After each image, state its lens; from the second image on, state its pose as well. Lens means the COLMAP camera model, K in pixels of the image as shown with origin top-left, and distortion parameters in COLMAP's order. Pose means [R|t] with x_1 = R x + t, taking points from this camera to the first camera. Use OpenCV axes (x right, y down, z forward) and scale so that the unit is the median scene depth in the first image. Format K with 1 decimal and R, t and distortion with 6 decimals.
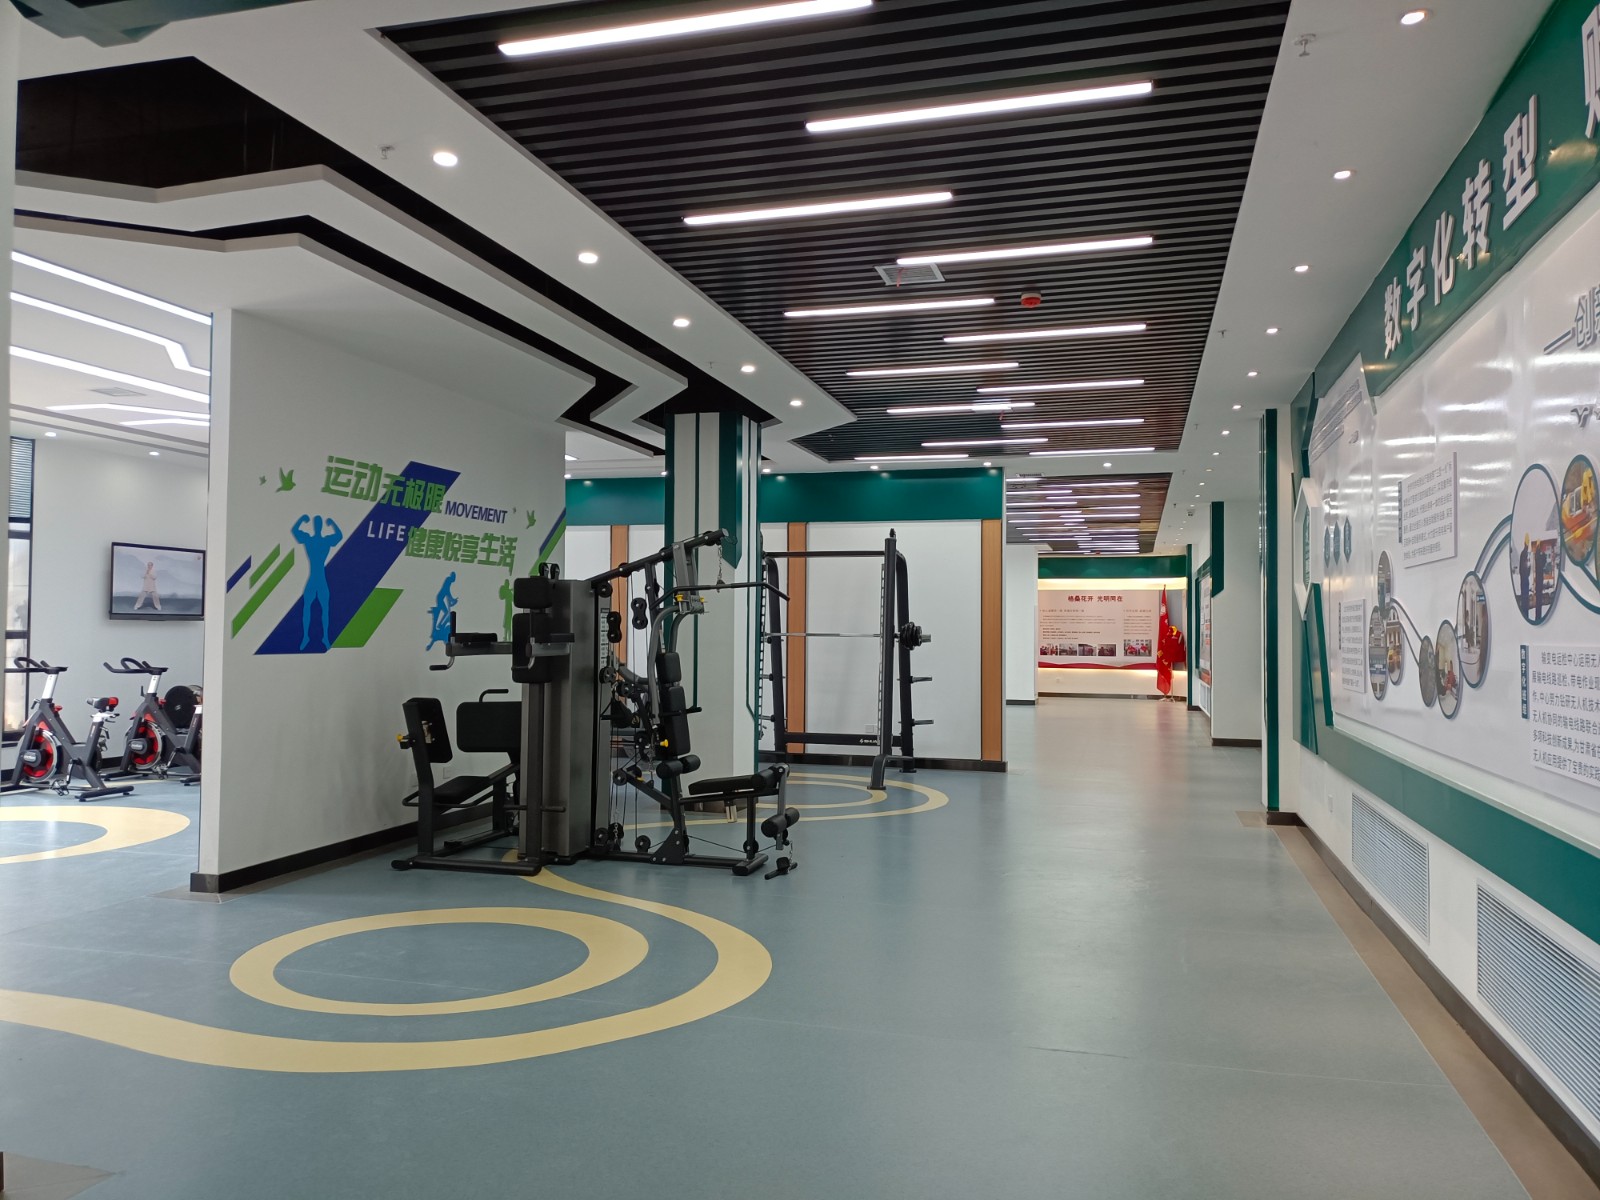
lens RADIAL K [[1176.3, 0, 795.0], [0, 1176.3, 589.5], [0, 0, 1]] dist [0.058102, -0.070226]
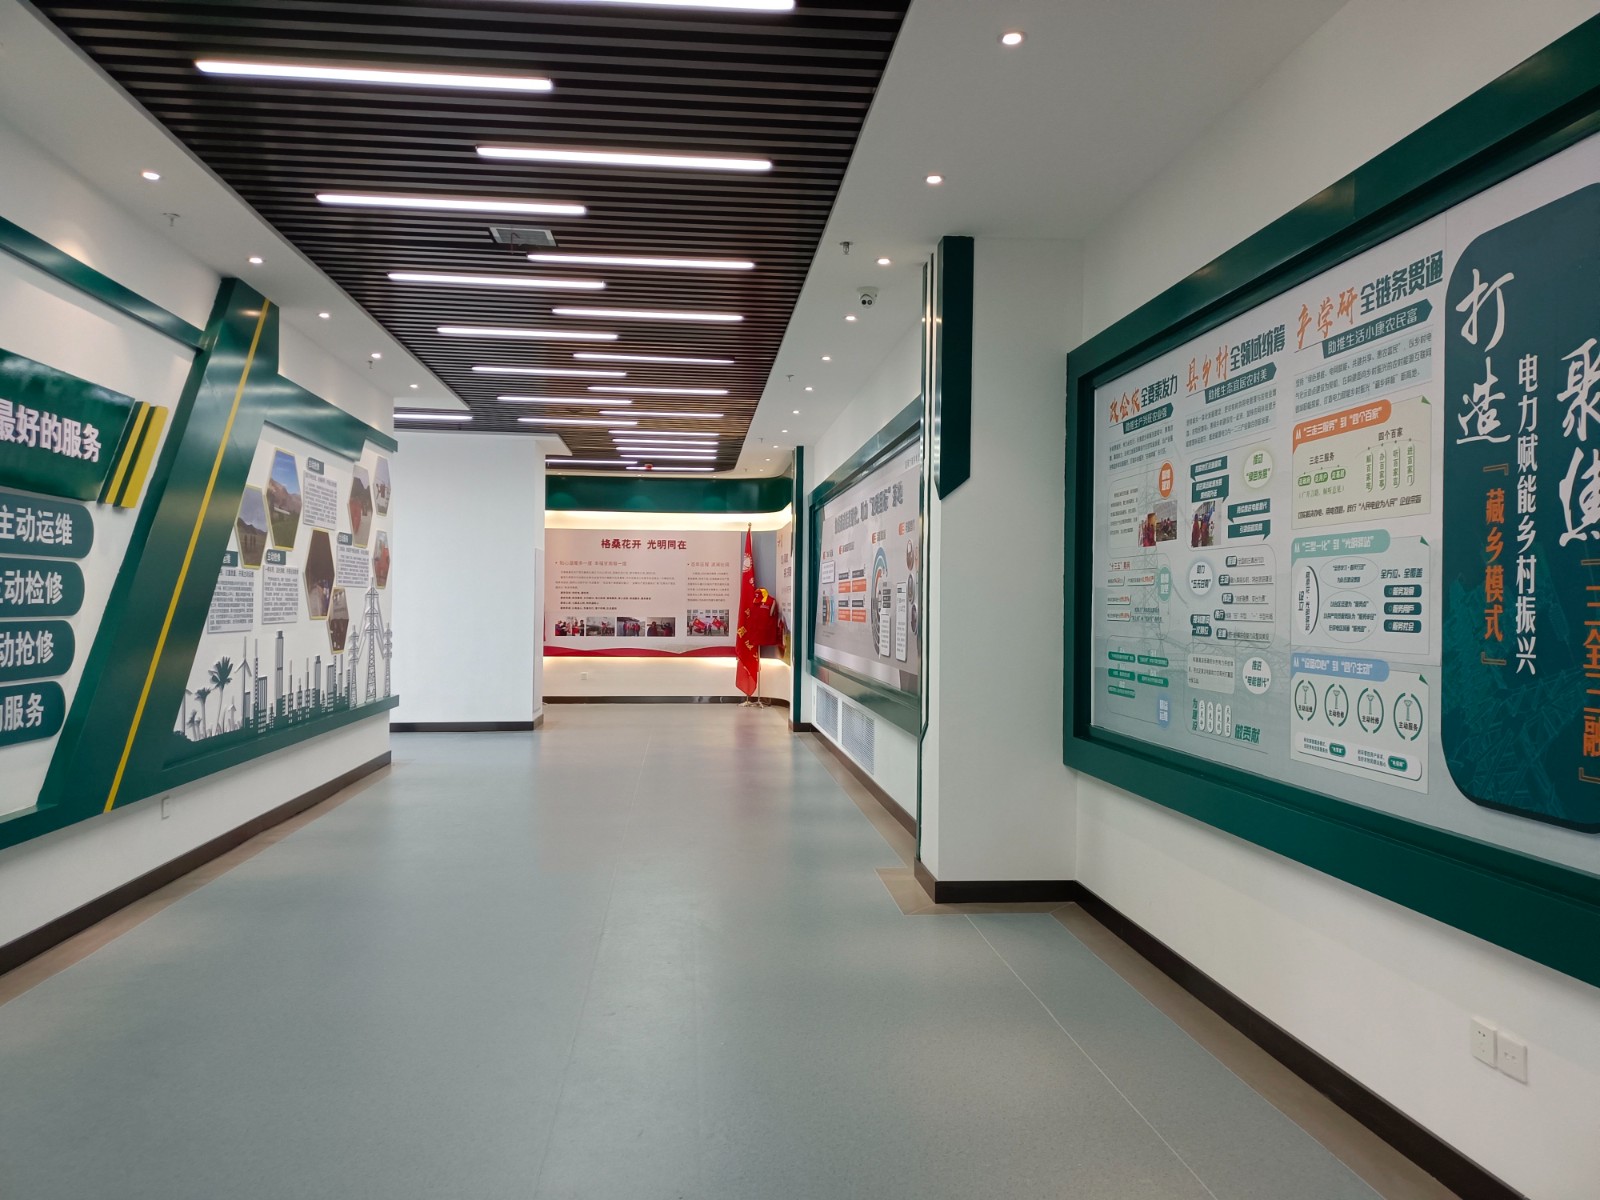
lens RADIAL K [[1176.3, 0, 797.7], [0, 1176.3, 594.7], [0, 0, 1]] dist [0.058102, -0.070226]
pose [[0.930799, 0.003450, 0.365515, 0.103932], [-0.014666, 0.999503, 0.027913, 0.015931], [-0.365237, -0.031342, 0.930387, 0.396061]]
